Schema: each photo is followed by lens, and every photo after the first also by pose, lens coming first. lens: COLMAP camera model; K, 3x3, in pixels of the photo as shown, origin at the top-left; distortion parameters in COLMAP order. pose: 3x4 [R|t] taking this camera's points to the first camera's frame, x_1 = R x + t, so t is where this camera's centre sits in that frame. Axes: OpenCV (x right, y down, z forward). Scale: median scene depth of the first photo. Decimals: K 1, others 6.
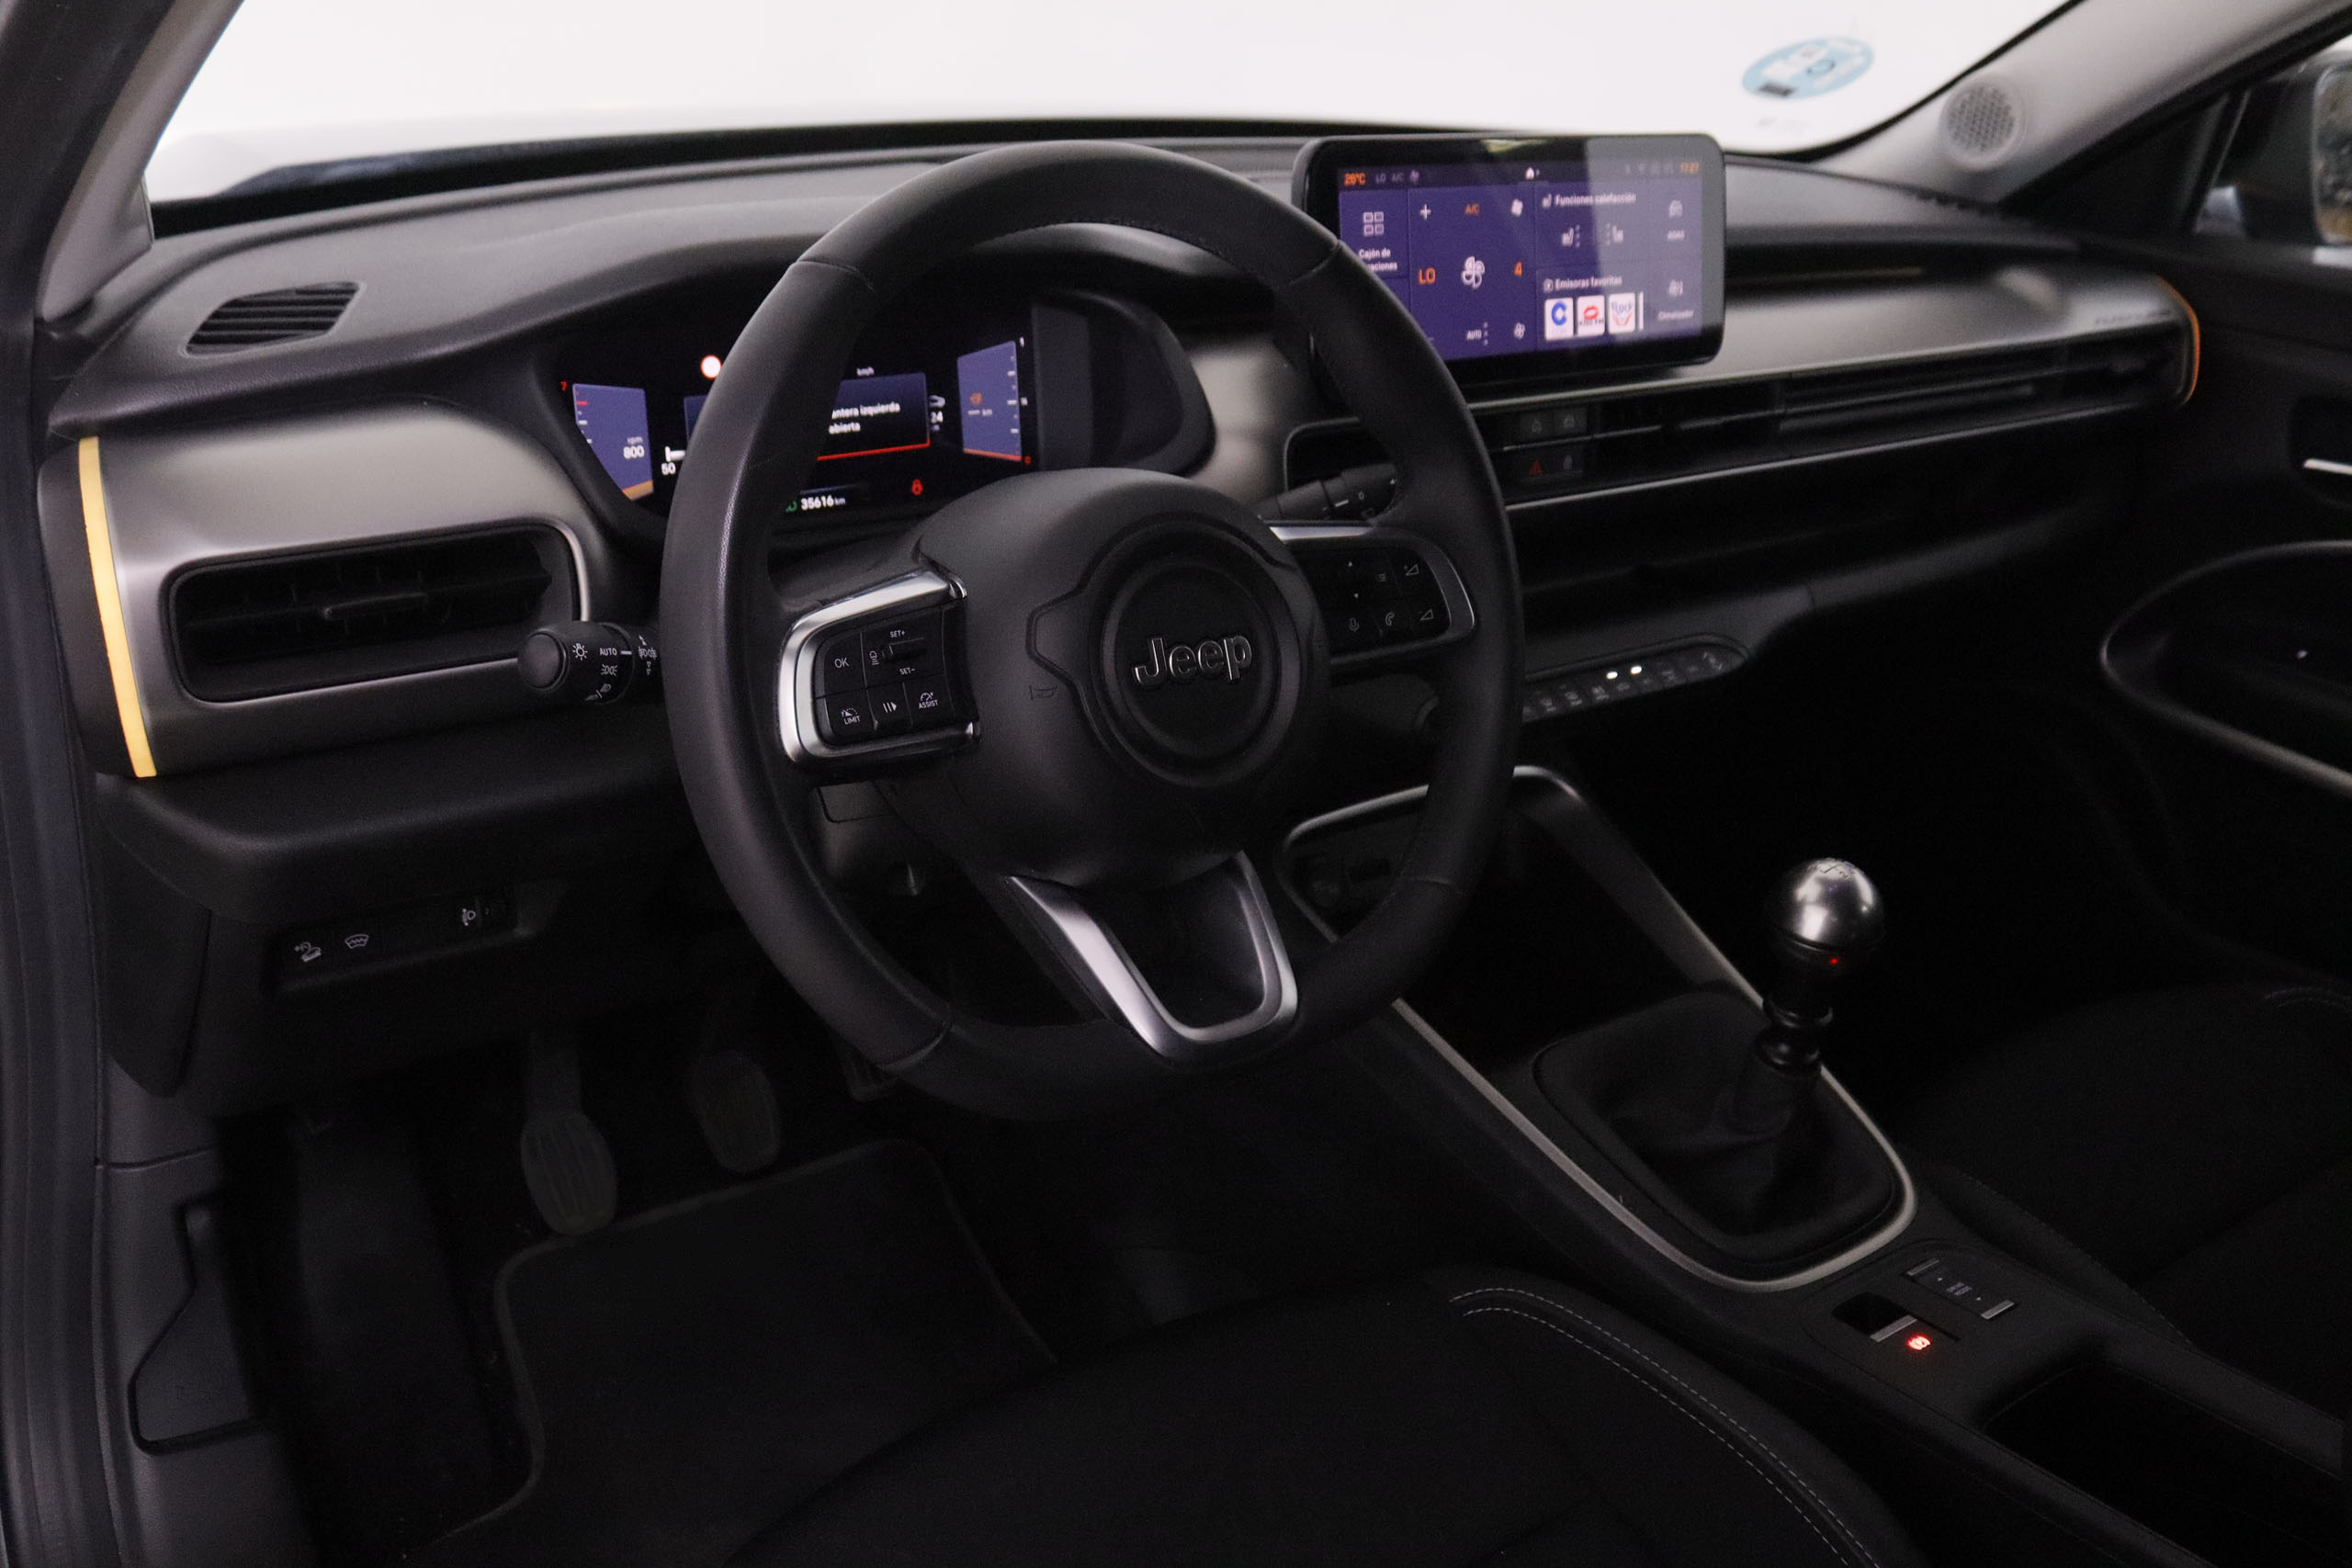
lens RADIAL K [[2178.9, 0, 1175.3], [0, 2178.9, 780.2], [0, 0, 1]] dist [-0.000217, 0.003079]
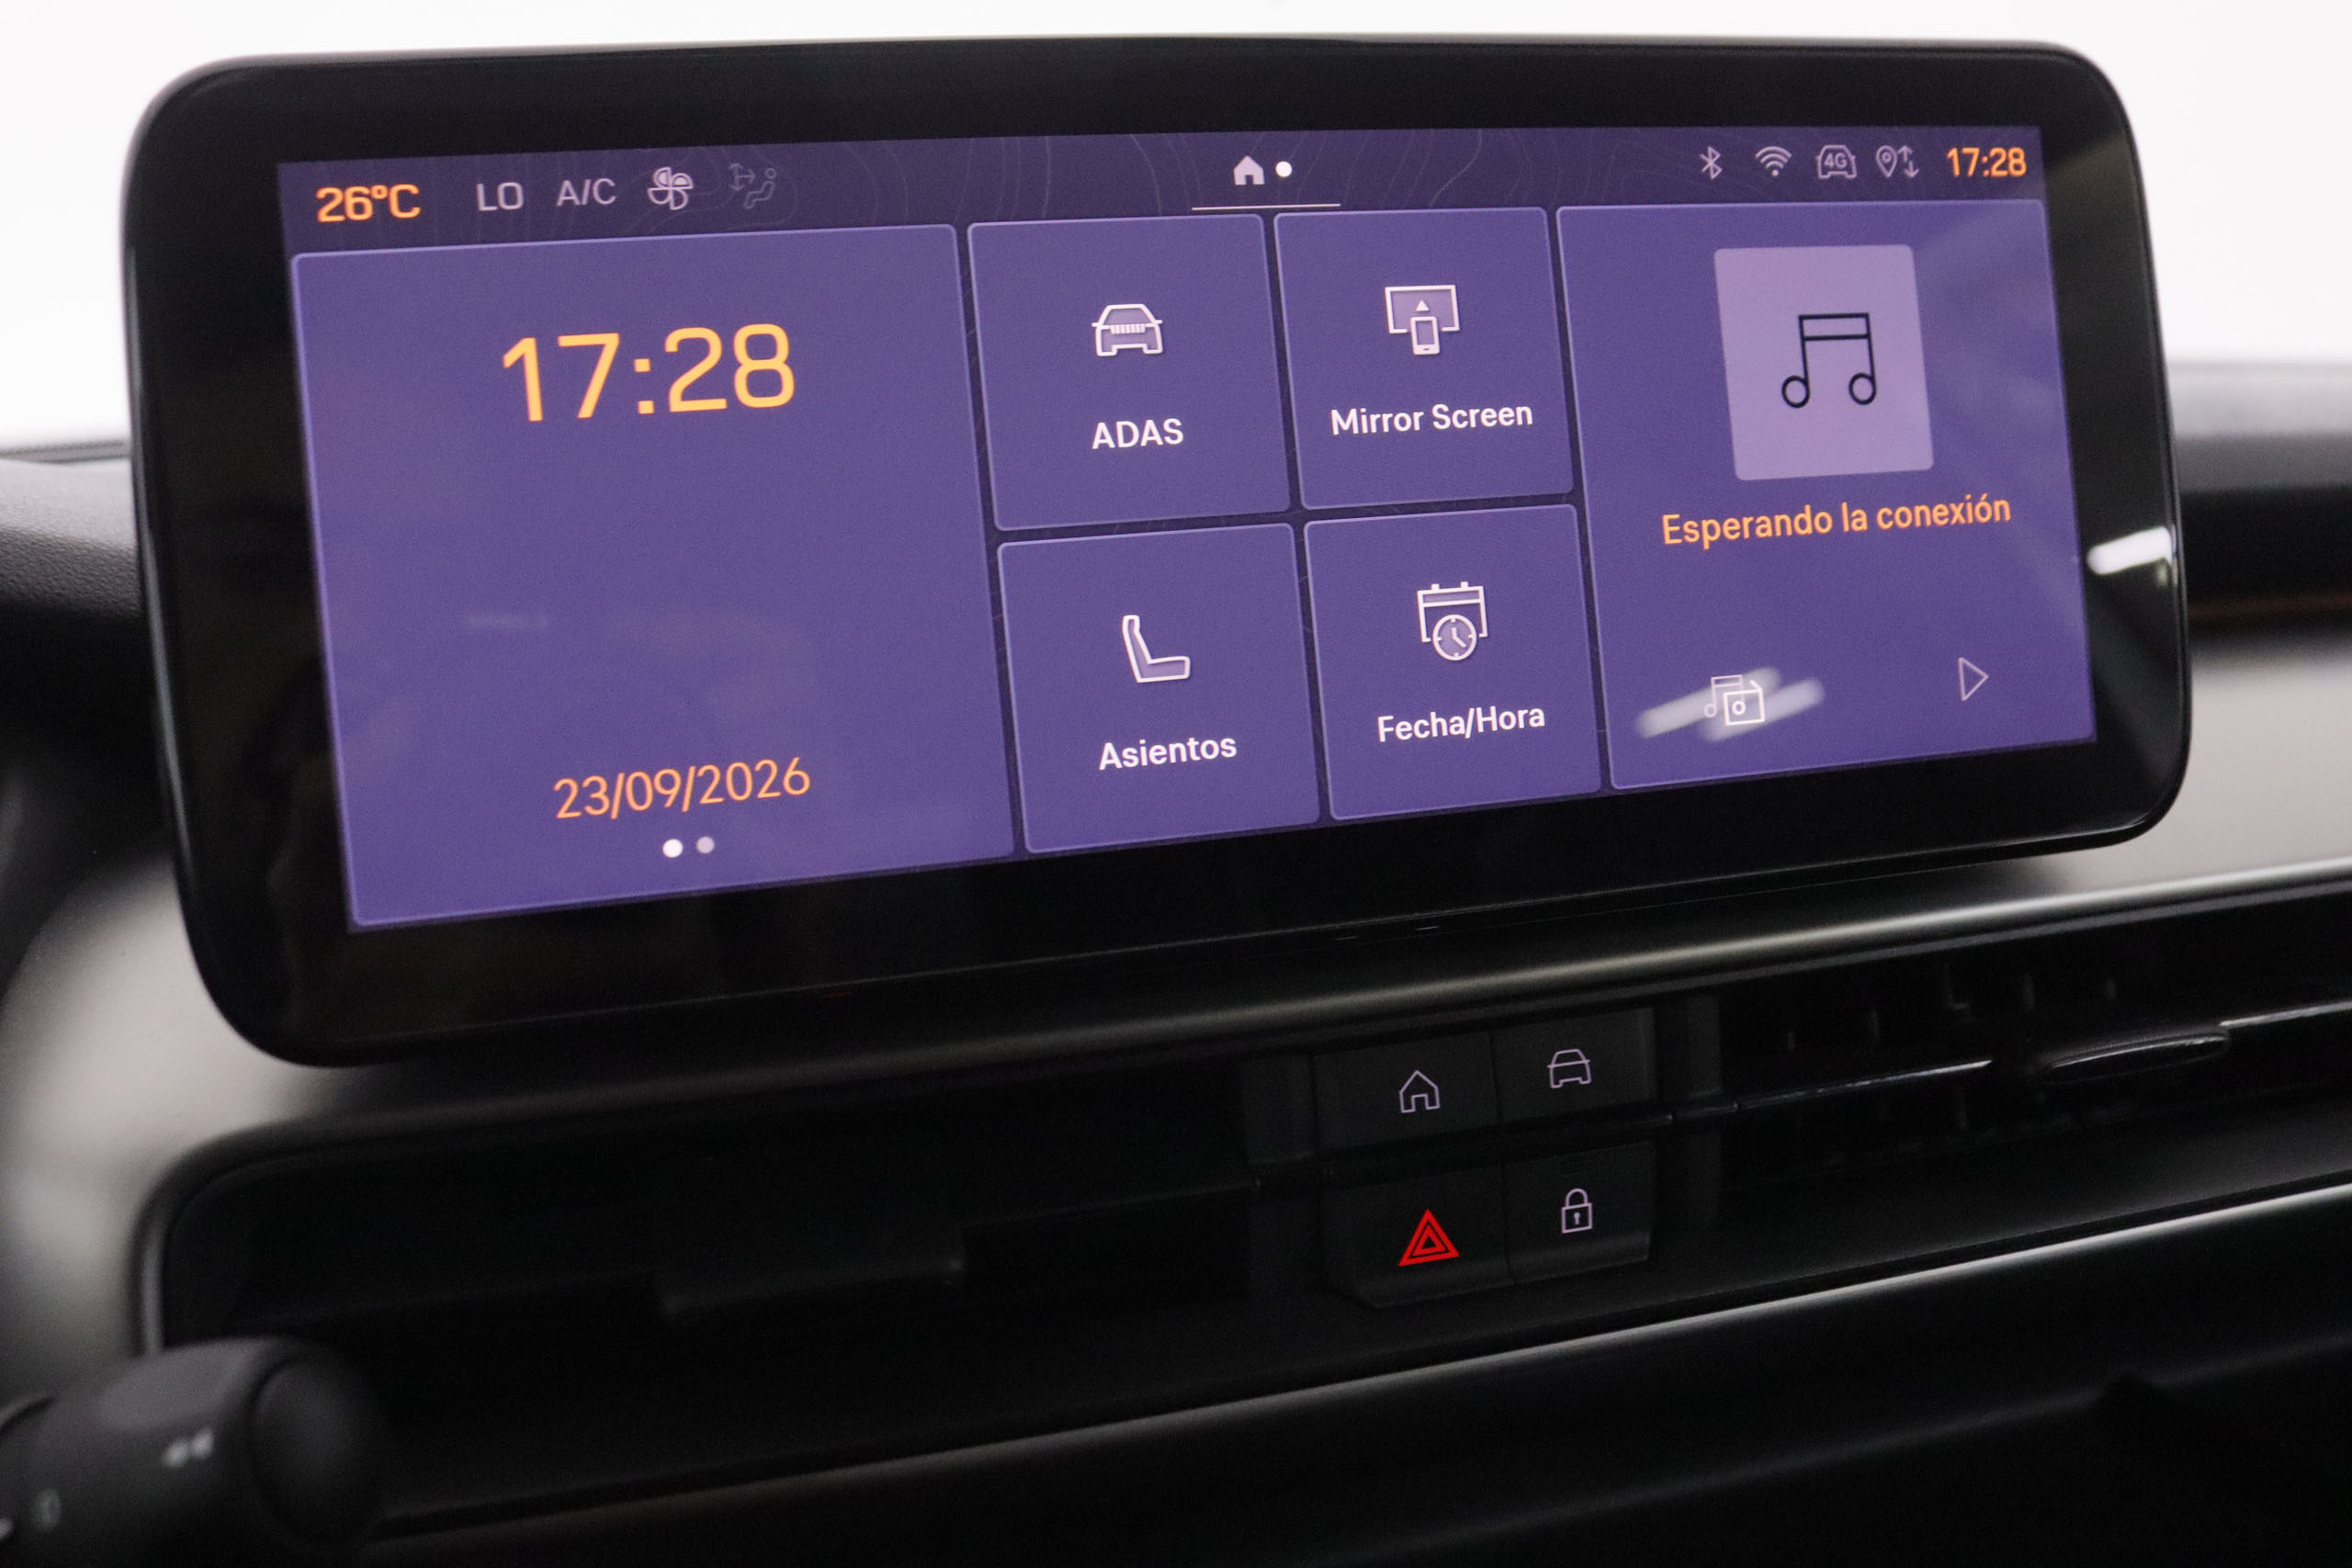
lens RADIAL K [[2257.7, 0, 1174.2], [0, 2257.7, 792.7], [0, 0, 1]] dist [-0.050491, 0.000000]
pose [[0.944224, -0.031114, -0.327831, 0.233857], [-0.031876, 0.982215, -0.185032, -0.148028], [0.327757, 0.185162, 0.926440, 0.731385]]
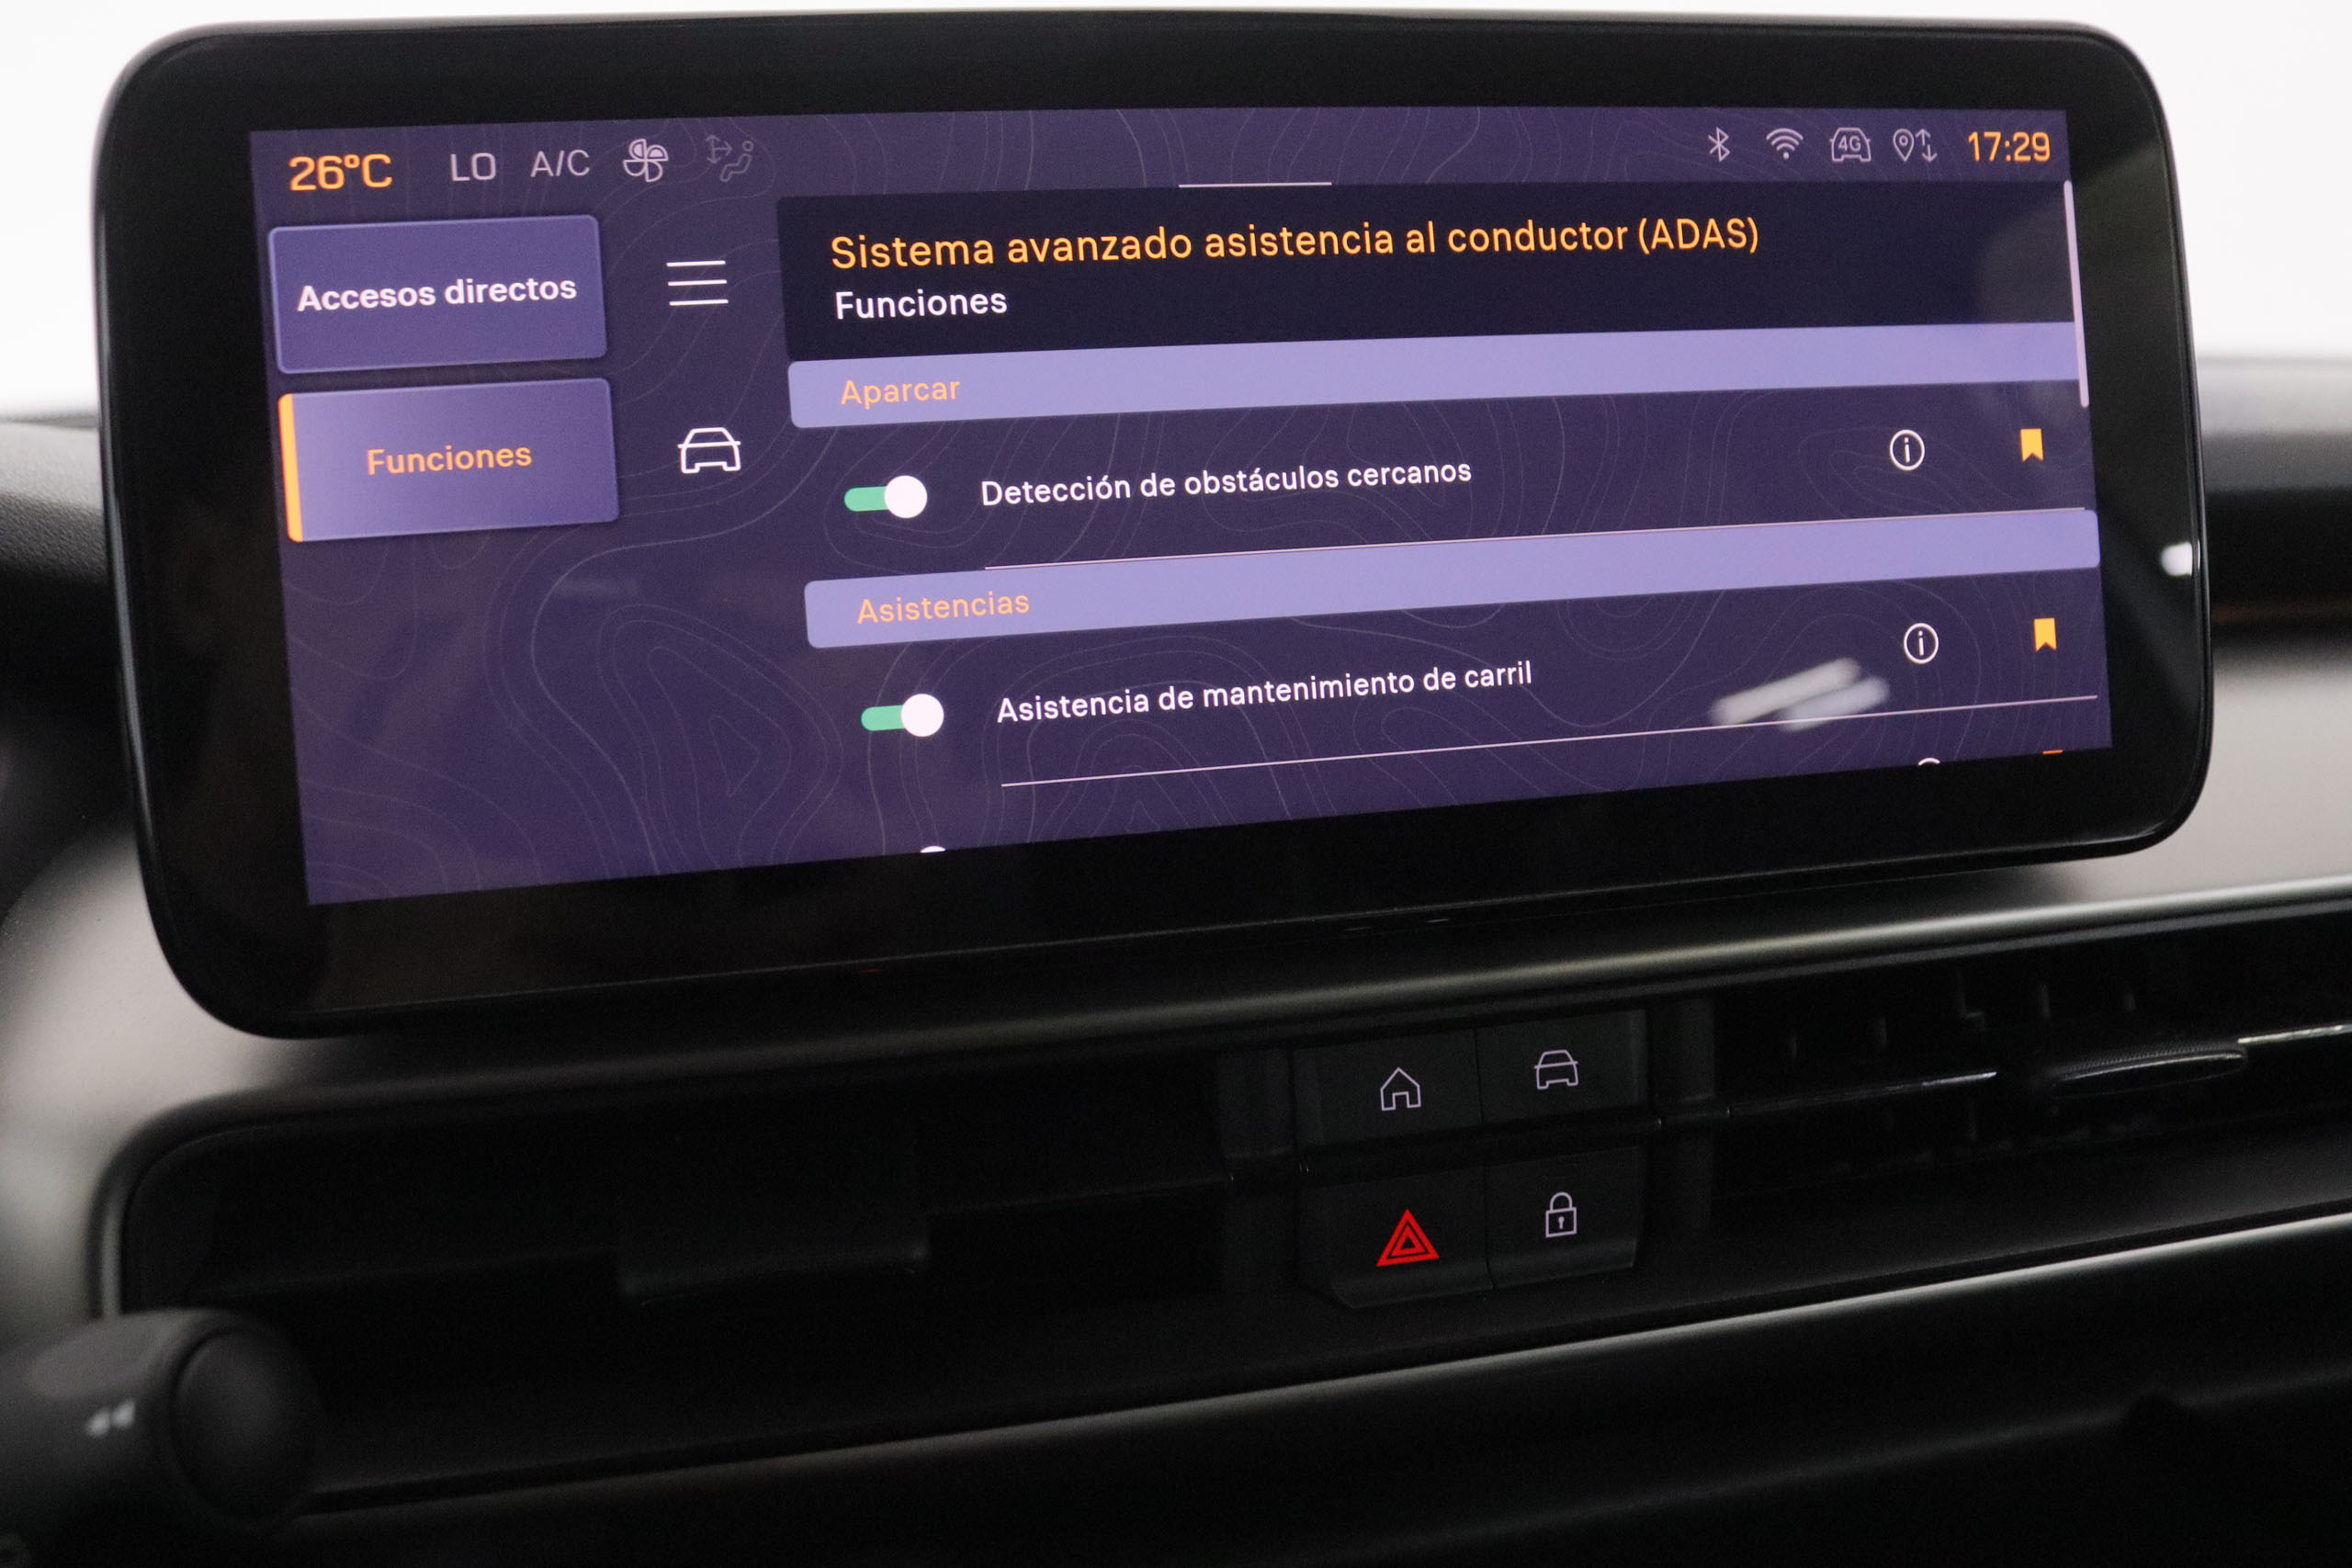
lens RADIAL K [[2257.7, 0, 1171.2], [0, 2257.7, 794.2], [0, 0, 1]] dist [-0.050491, 0.000000]
pose [[0.930679, -0.007830, -0.365752, 0.244809], [-0.059668, 0.983134, -0.172877, -0.150596], [0.360938, 0.182716, 0.914516, 0.739584]]
